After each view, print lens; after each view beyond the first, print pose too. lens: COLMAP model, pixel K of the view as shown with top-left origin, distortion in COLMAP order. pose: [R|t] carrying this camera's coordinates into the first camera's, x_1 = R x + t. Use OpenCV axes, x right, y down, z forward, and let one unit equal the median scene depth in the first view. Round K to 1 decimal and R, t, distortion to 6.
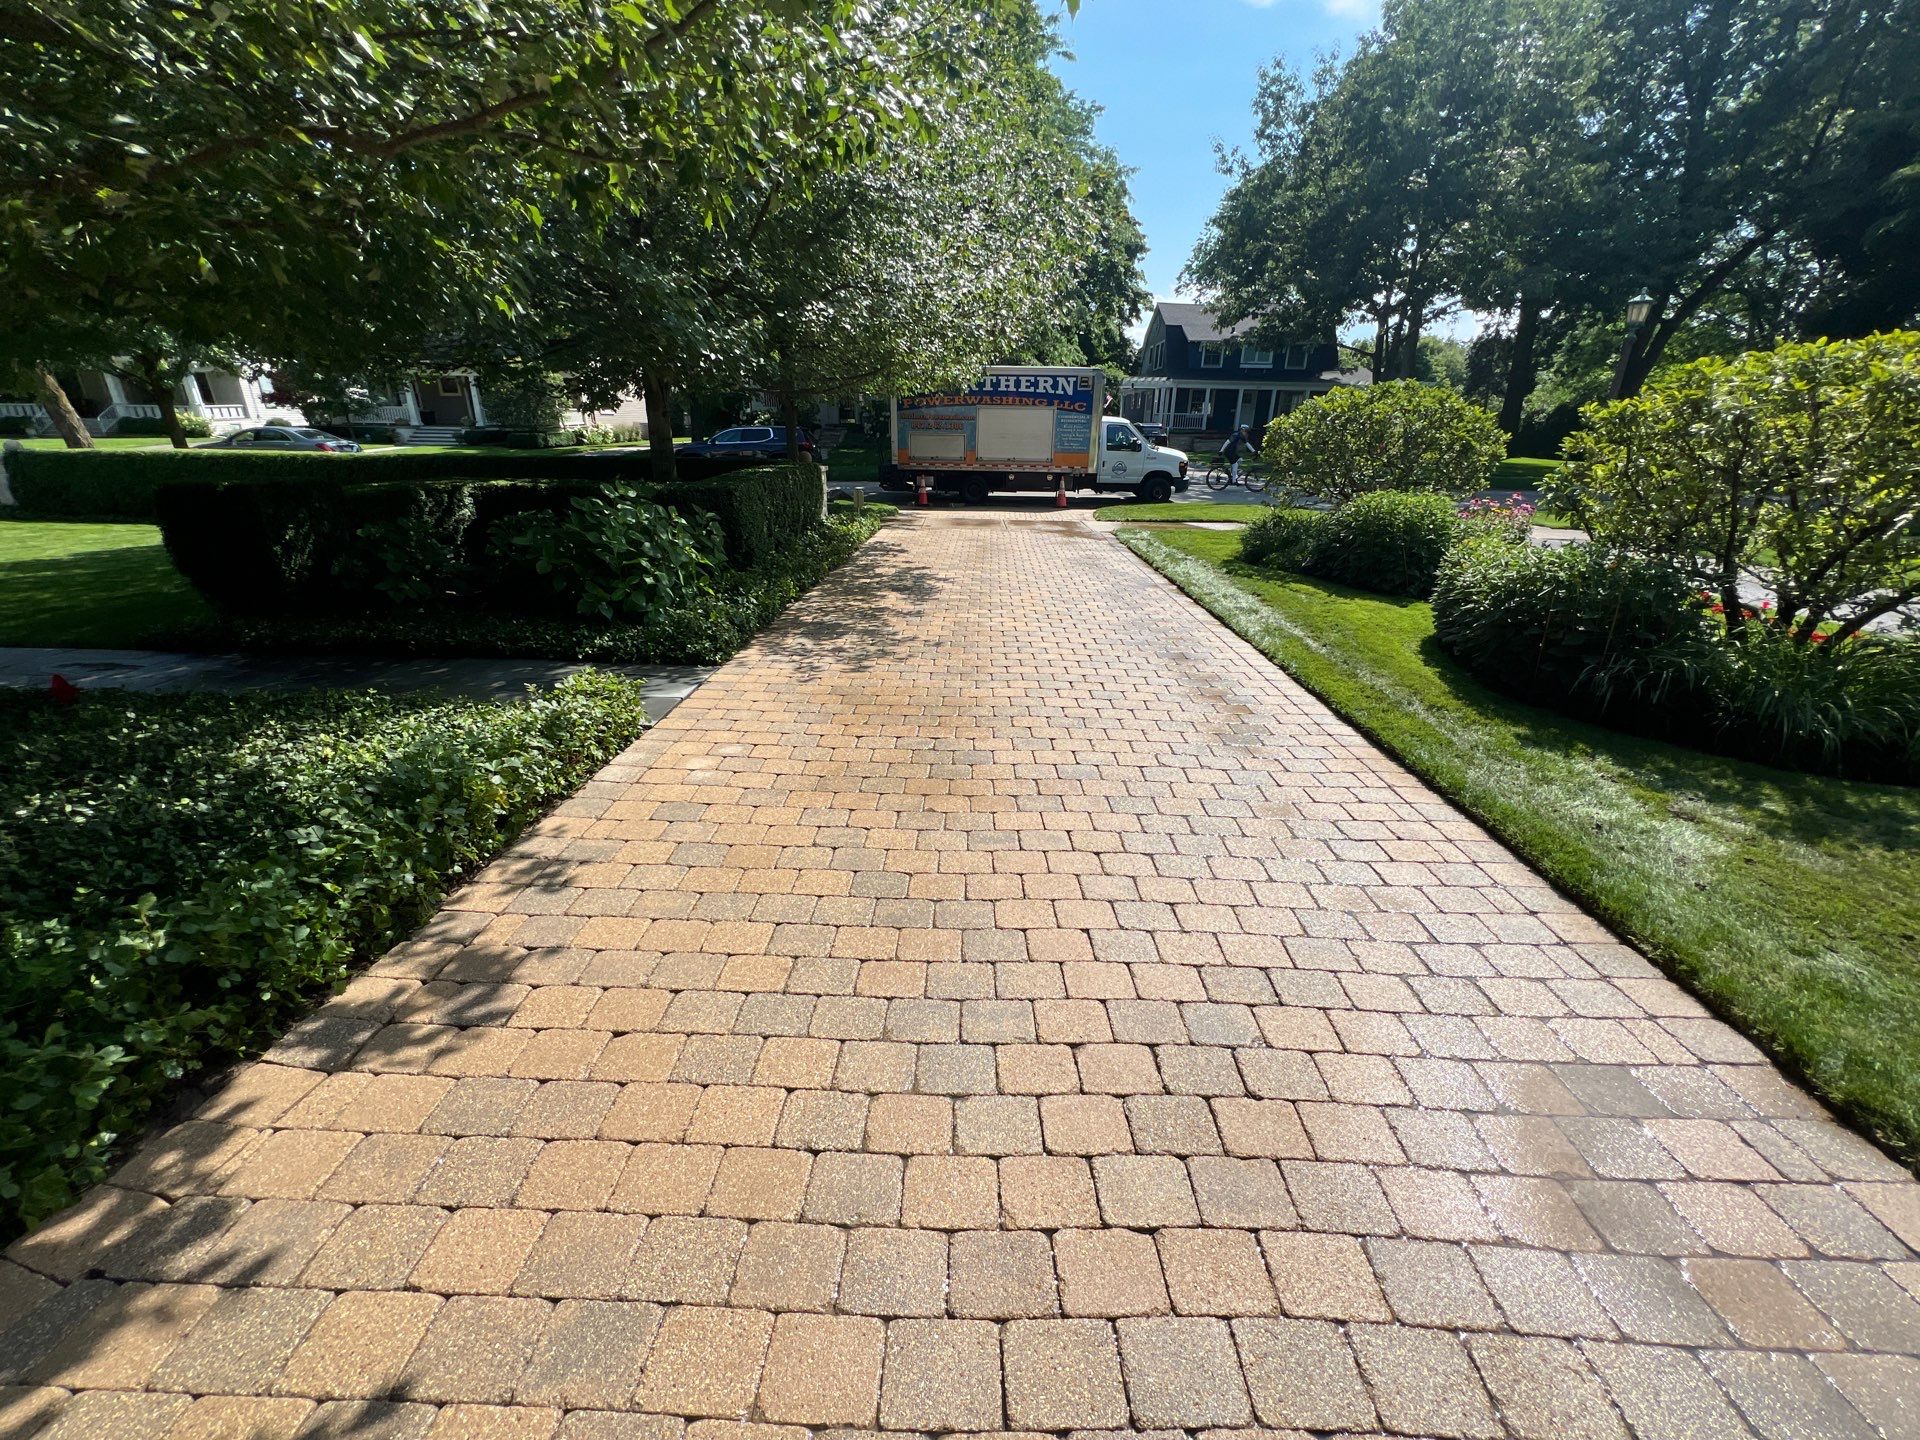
lens RADIAL K [[806.5, 0, 960.8], [0, 806.5, 734.7], [0, 0, 1]] dist [0.001751, 0.000175]
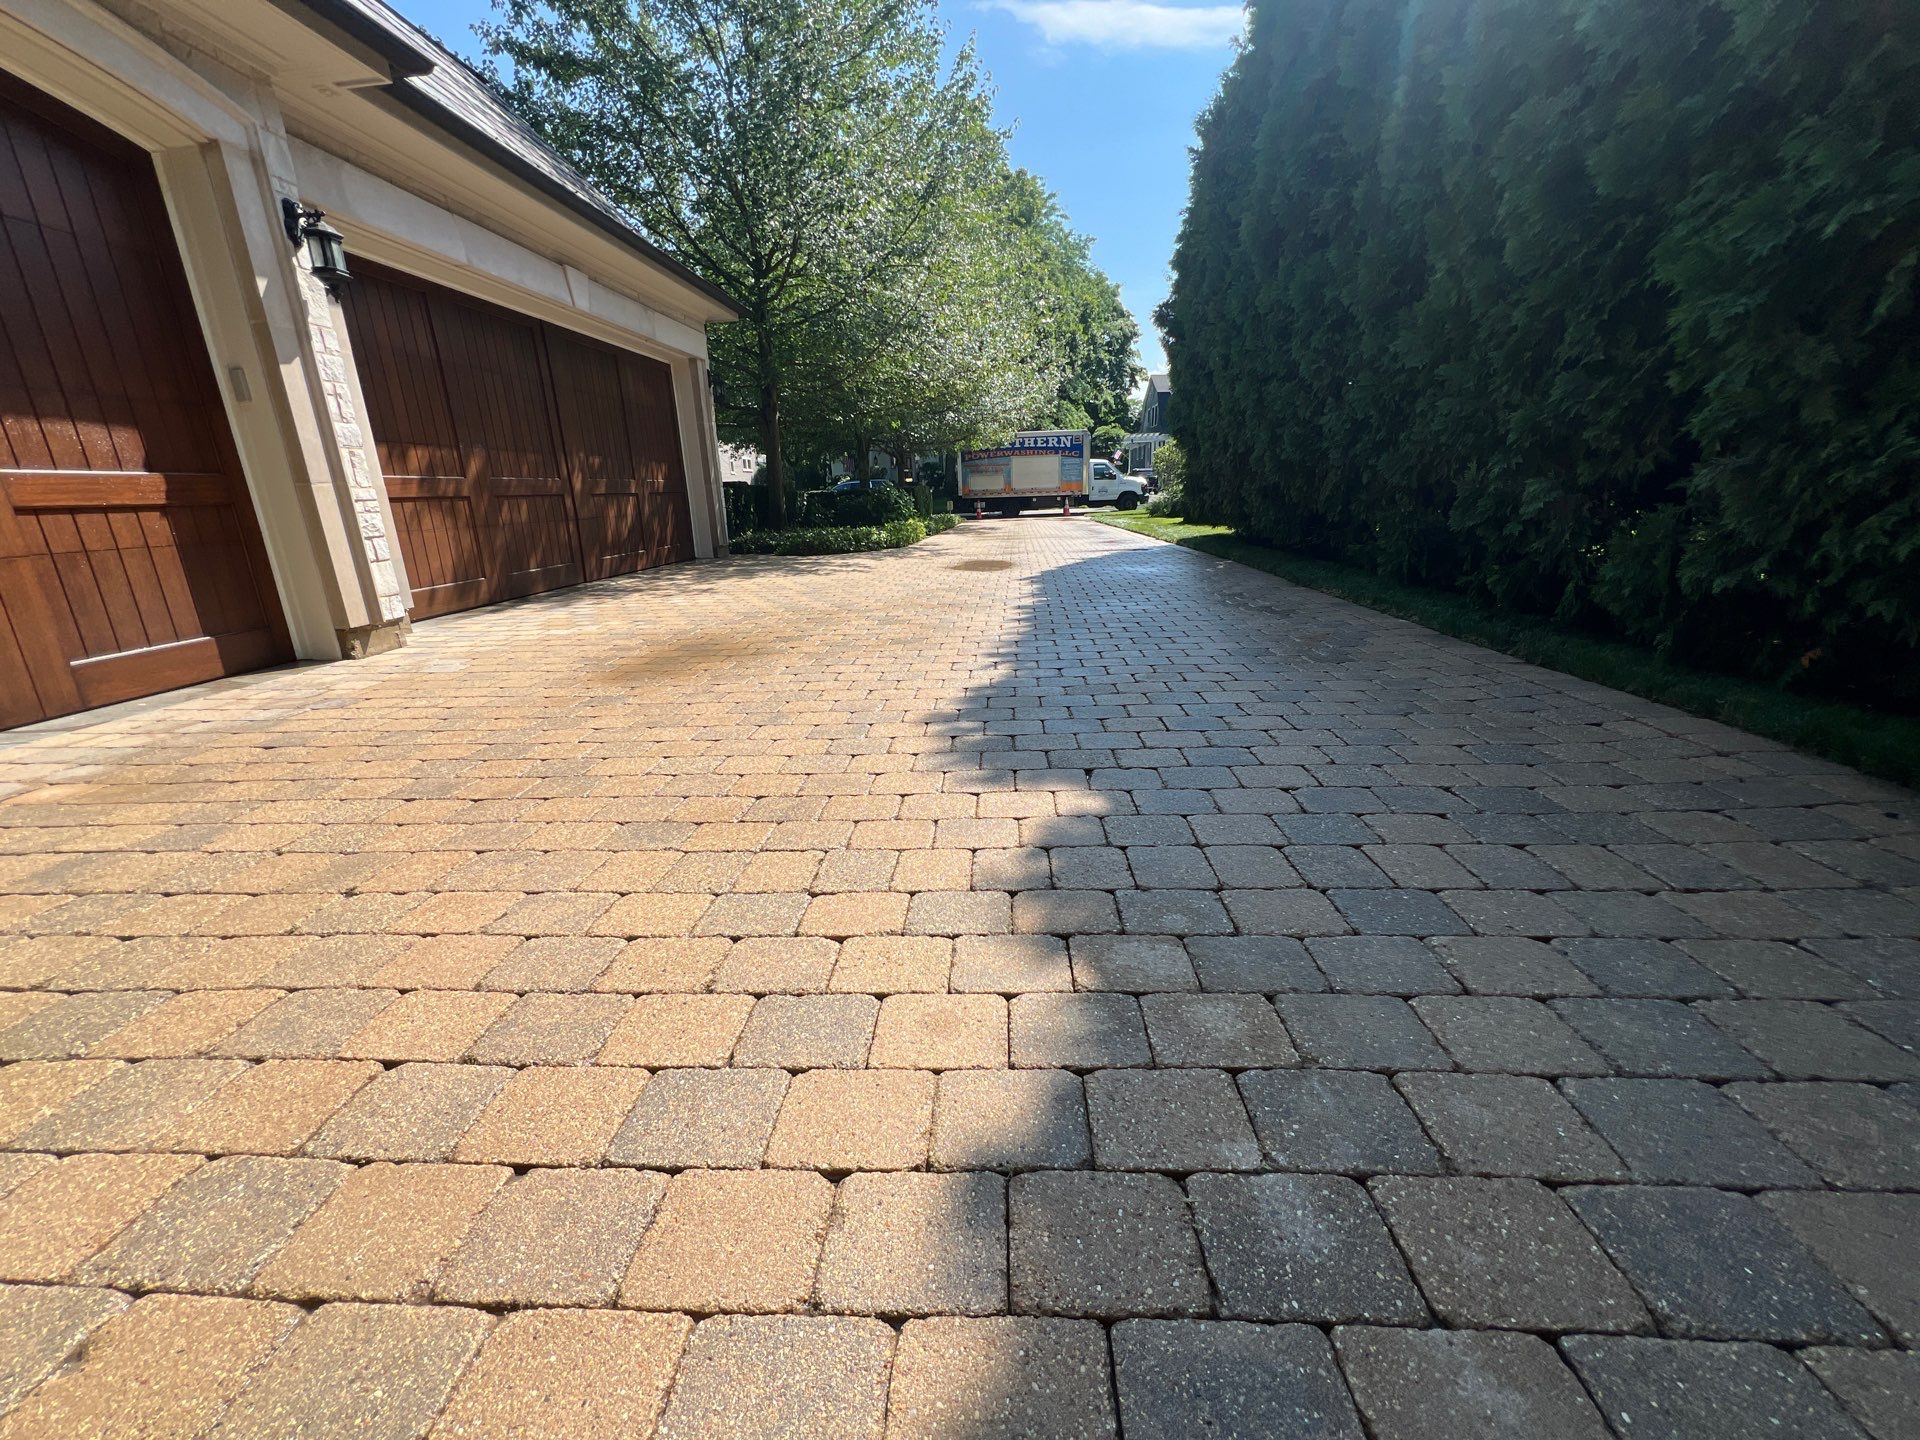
lens RADIAL K [[773.0, 0, 960.0], [0, 773.0, 720.0], [0, 0, 1]] dist [-0.000877, -0.000167]
pose [[0.998080, -0.036284, -0.050205, -0.022369], [0.032459, 0.996655, -0.075004, 0.220062], [0.052759, 0.073231, 0.995919, -0.485027]]
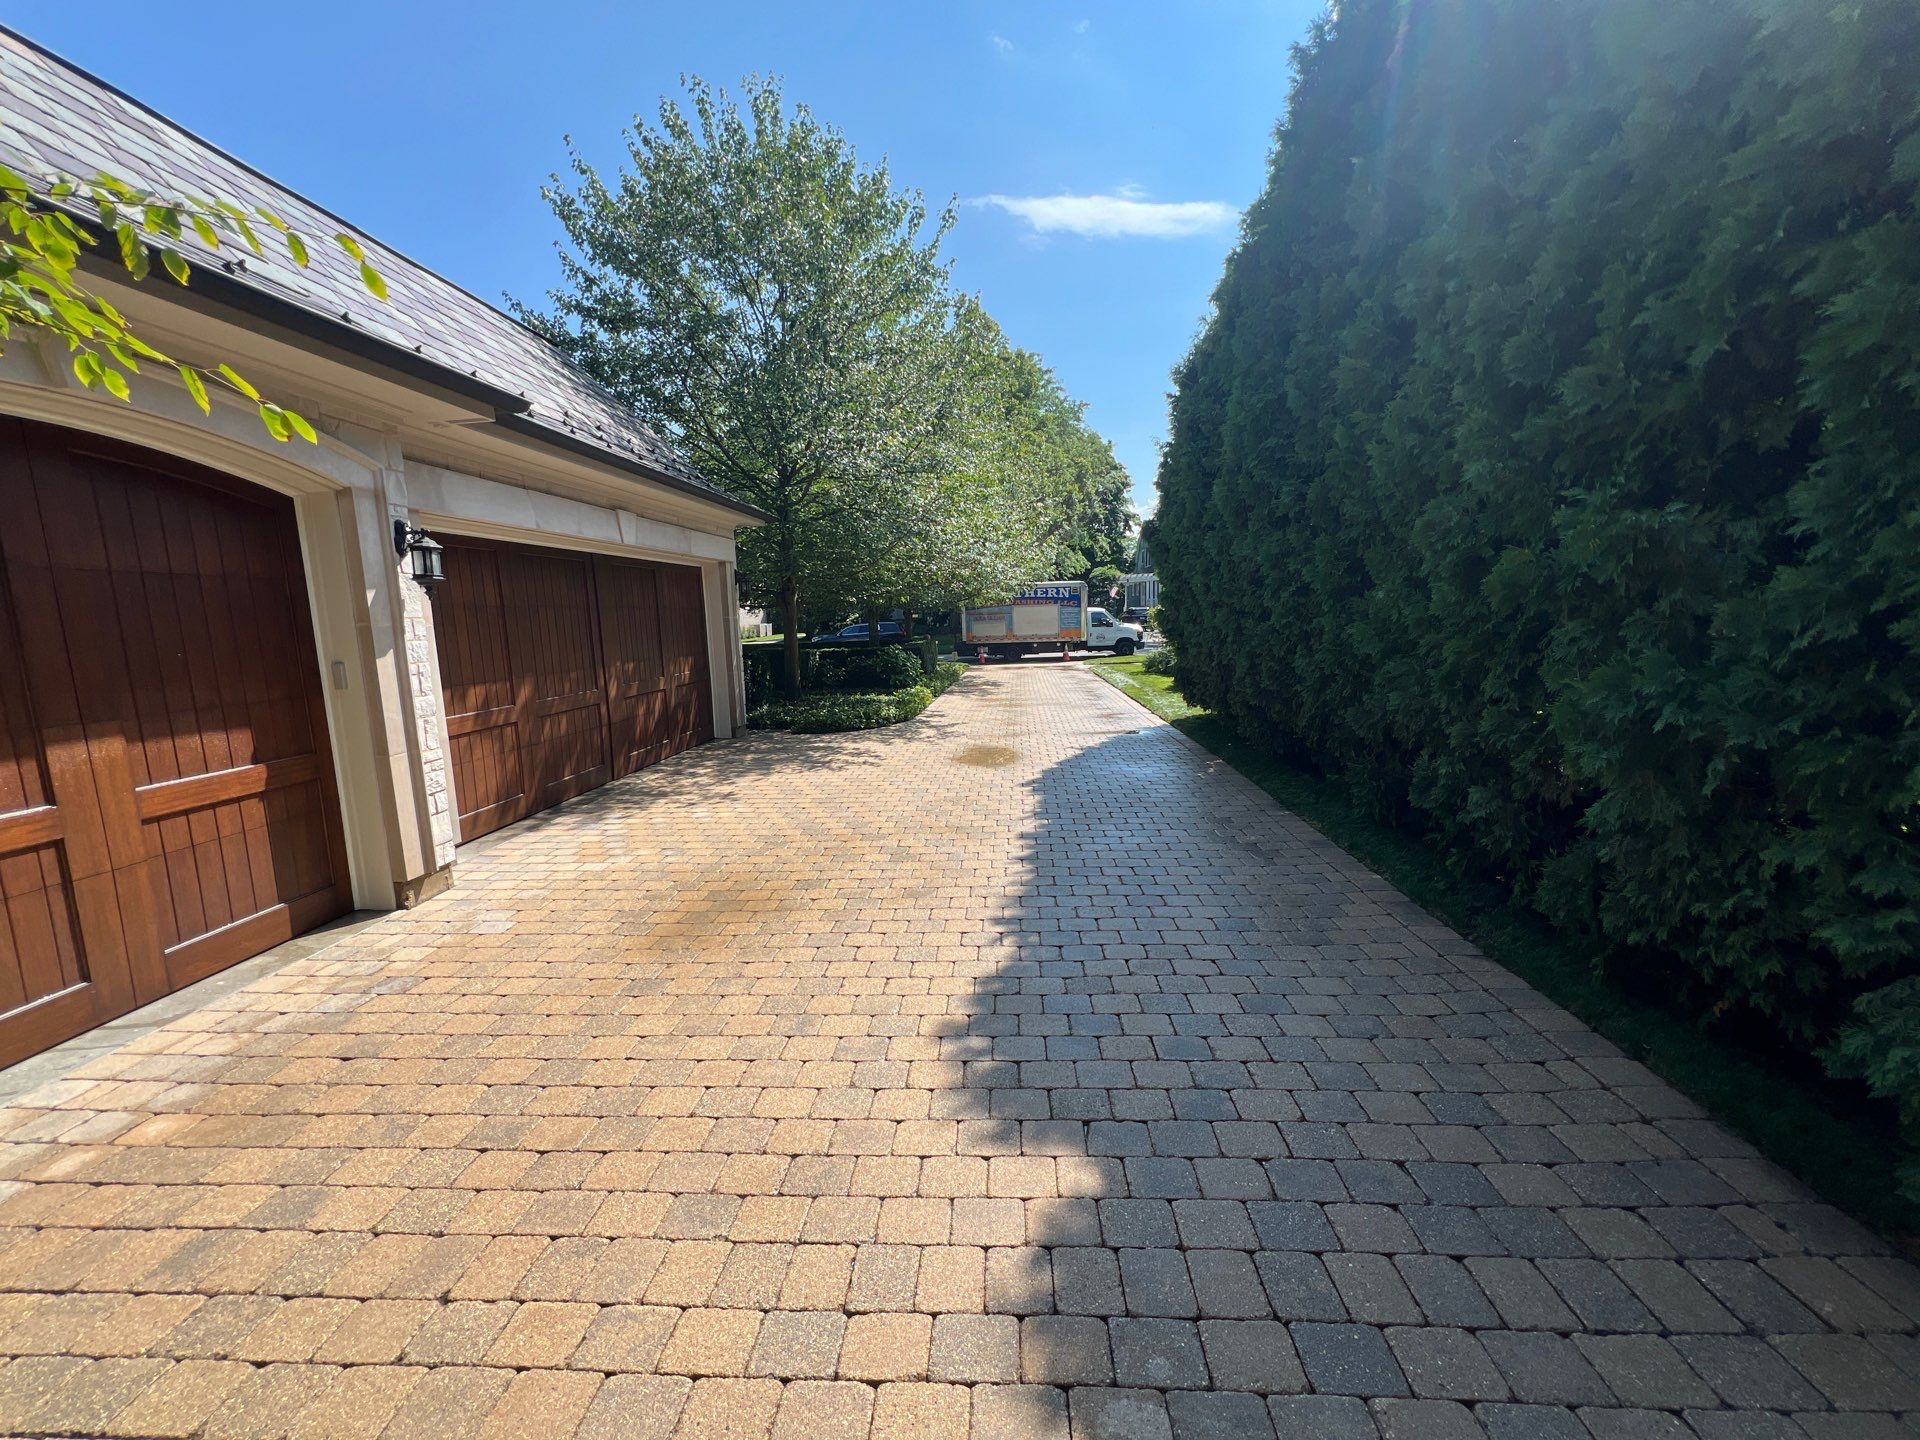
lens RADIAL K [[770.9, 0, 960.1], [0, 770.9, 721.8], [0, 0, 1]] dist [-0.001452, 0.000513]
pose [[0.998058, -0.040143, -0.047622, -0.021655], [0.028293, 0.973358, -0.227537, 0.187746], [0.055488, 0.225748, 0.972604, -0.507403]]
